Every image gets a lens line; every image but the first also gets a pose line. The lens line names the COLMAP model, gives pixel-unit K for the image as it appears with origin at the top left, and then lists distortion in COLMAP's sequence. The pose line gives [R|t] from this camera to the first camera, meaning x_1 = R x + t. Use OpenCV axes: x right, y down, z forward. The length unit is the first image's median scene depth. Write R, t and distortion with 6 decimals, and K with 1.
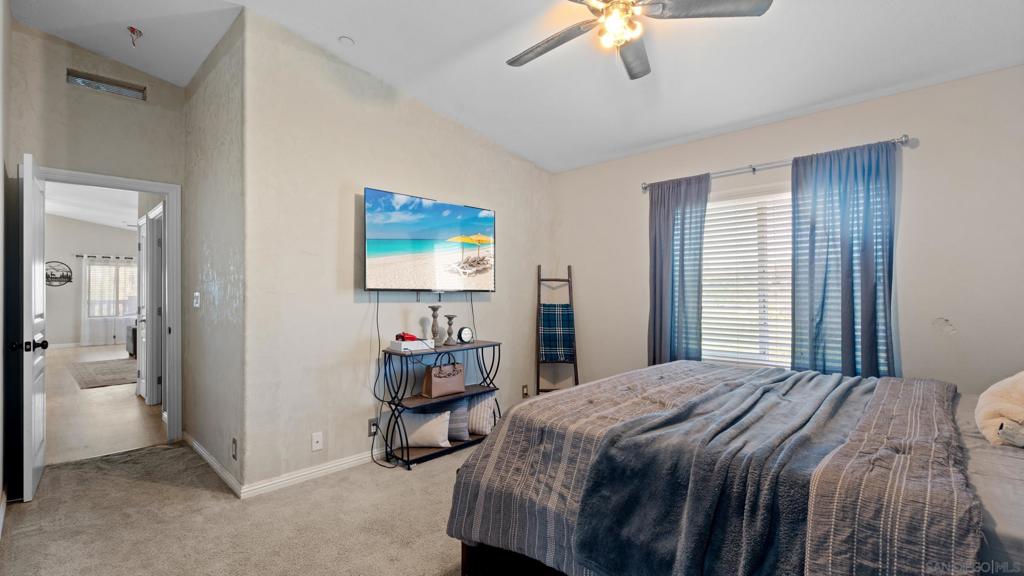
lens RADIAL K [[468.7, 0, 509.8], [0, 468.7, 289.2], [0, 0, 1]] dist [0.003640, 0.001560]
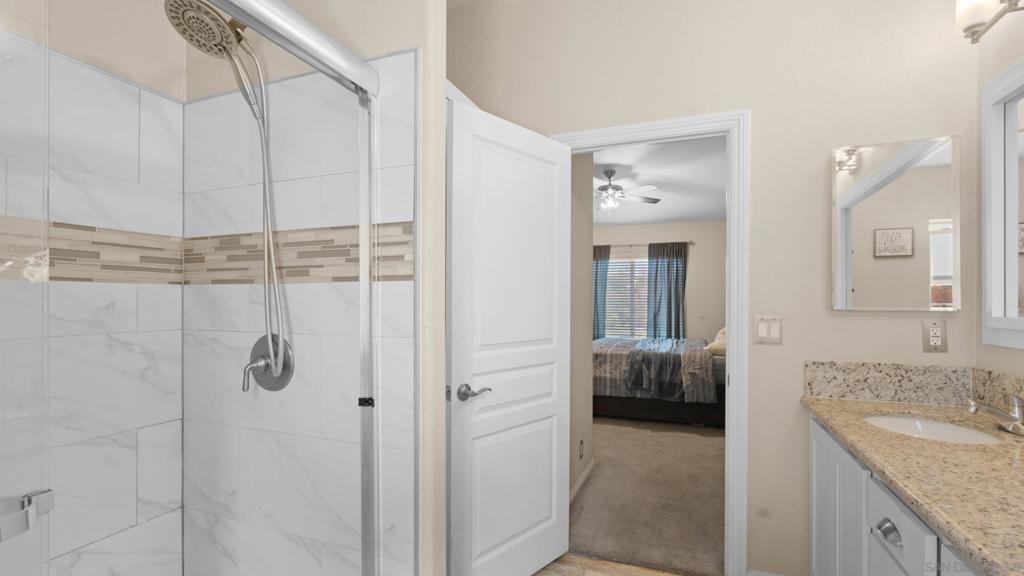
lens RADIAL K [[468.7, 0, 513.3], [0, 468.7, 294.6], [0, 0, 1]] dist [0.003640, 0.001560]
pose [[0.926144, 0.013950, 0.376912, -0.899359], [-0.012006, 0.999900, -0.007507, -0.020996], [-0.376979, 0.002428, 0.926219, -0.877510]]
